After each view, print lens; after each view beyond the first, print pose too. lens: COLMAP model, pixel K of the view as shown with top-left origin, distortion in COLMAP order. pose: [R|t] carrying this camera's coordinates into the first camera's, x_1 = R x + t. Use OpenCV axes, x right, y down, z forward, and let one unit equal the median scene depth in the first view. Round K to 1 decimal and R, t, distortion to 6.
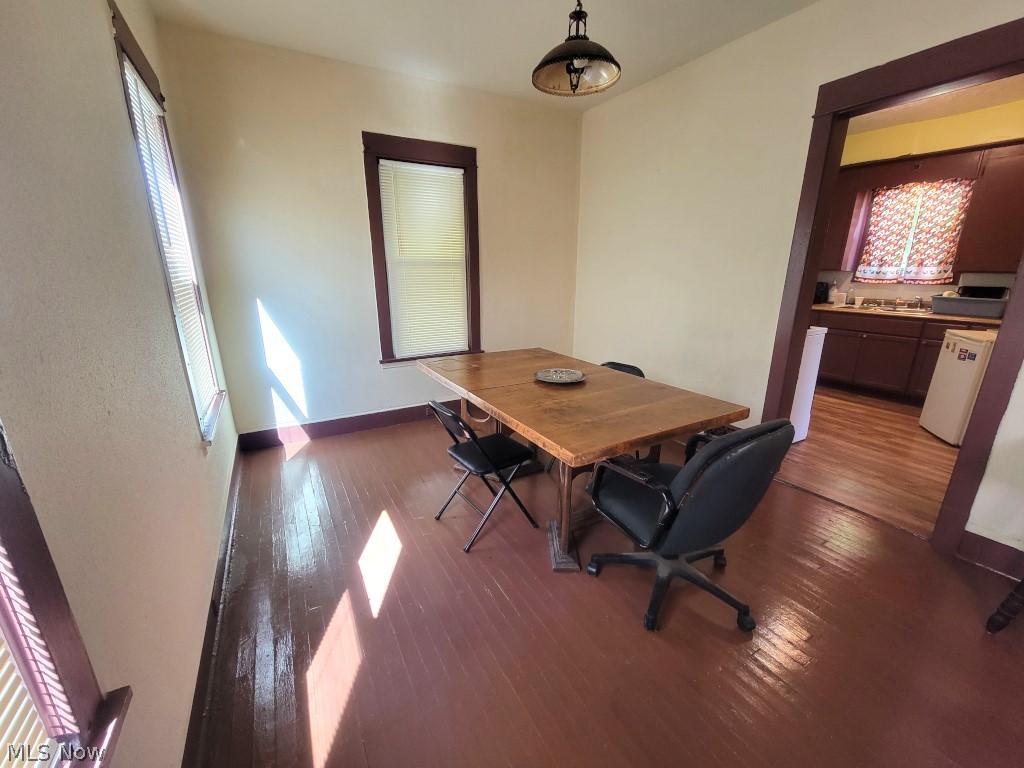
lens RADIAL K [[417.9, 0, 512.8], [0, 417.9, 388.4], [0, 0, 1]] dist [0.007959, -0.005804]
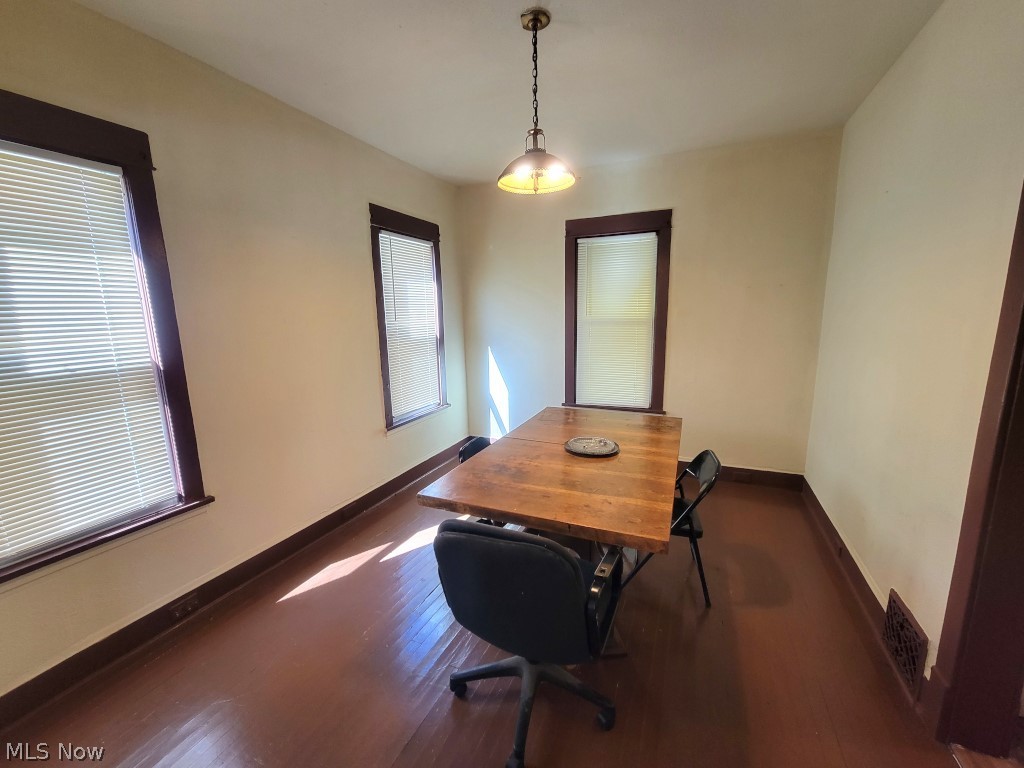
lens RADIAL K [[417.9, 0, 512.8], [0, 417.9, 388.4], [0, 0, 1]] dist [0.007959, -0.005804]
pose [[0.592594, 0.133408, -0.794377, 0.583941], [-0.205446, 0.978606, 0.011087, -0.102559], [0.778861, 0.156631, 0.607324, 0.189089]]
